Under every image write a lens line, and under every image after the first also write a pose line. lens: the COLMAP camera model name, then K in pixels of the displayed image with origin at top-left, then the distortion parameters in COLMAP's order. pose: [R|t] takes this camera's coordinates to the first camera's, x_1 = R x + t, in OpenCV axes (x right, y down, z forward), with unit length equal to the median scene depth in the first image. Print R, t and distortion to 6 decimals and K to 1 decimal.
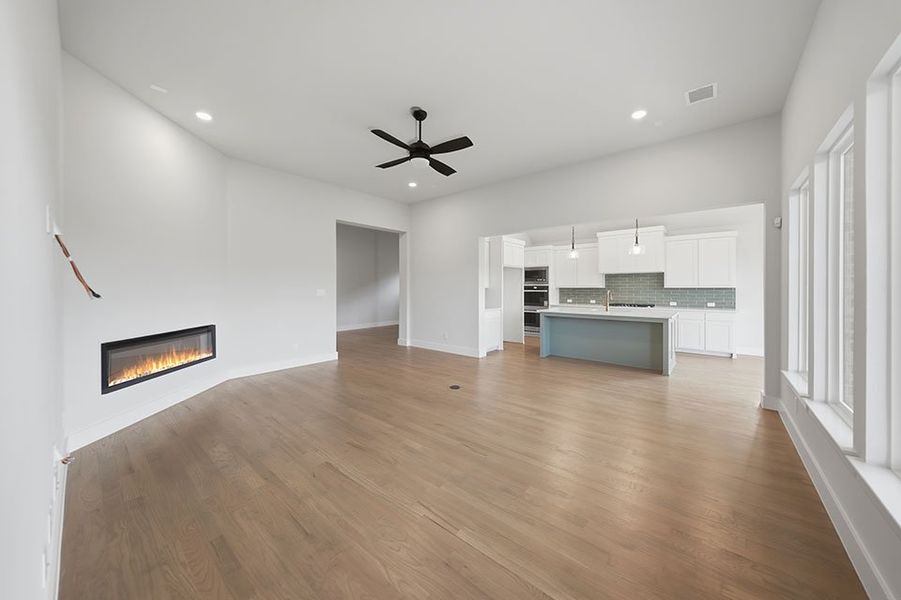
lens RADIAL K [[316.1, 0, 451.5], [0, 316.1, 293.7], [0, 0, 1]] dist [0.001344, 0.000099]
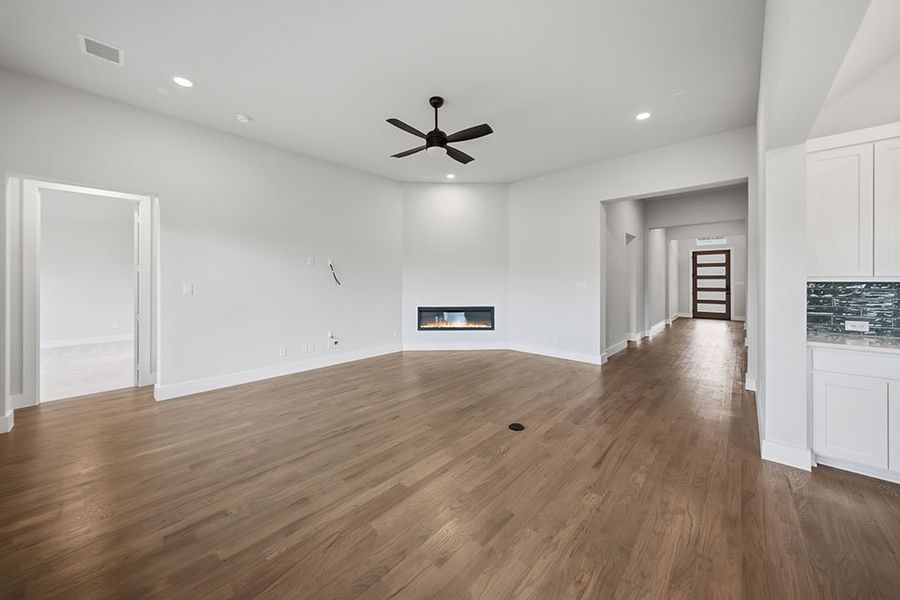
lens RADIAL K [[315.7, 0, 453.3], [0, 315.7, 280.9], [0, 0, 1]] dist [0.001344, 0.000099]
pose [[-0.037354, -0.001750, -0.999301, 0.907033], [-0.017456, 0.999847, -0.001099, -0.018251], [0.999150, 0.017403, -0.037379, 1.151467]]
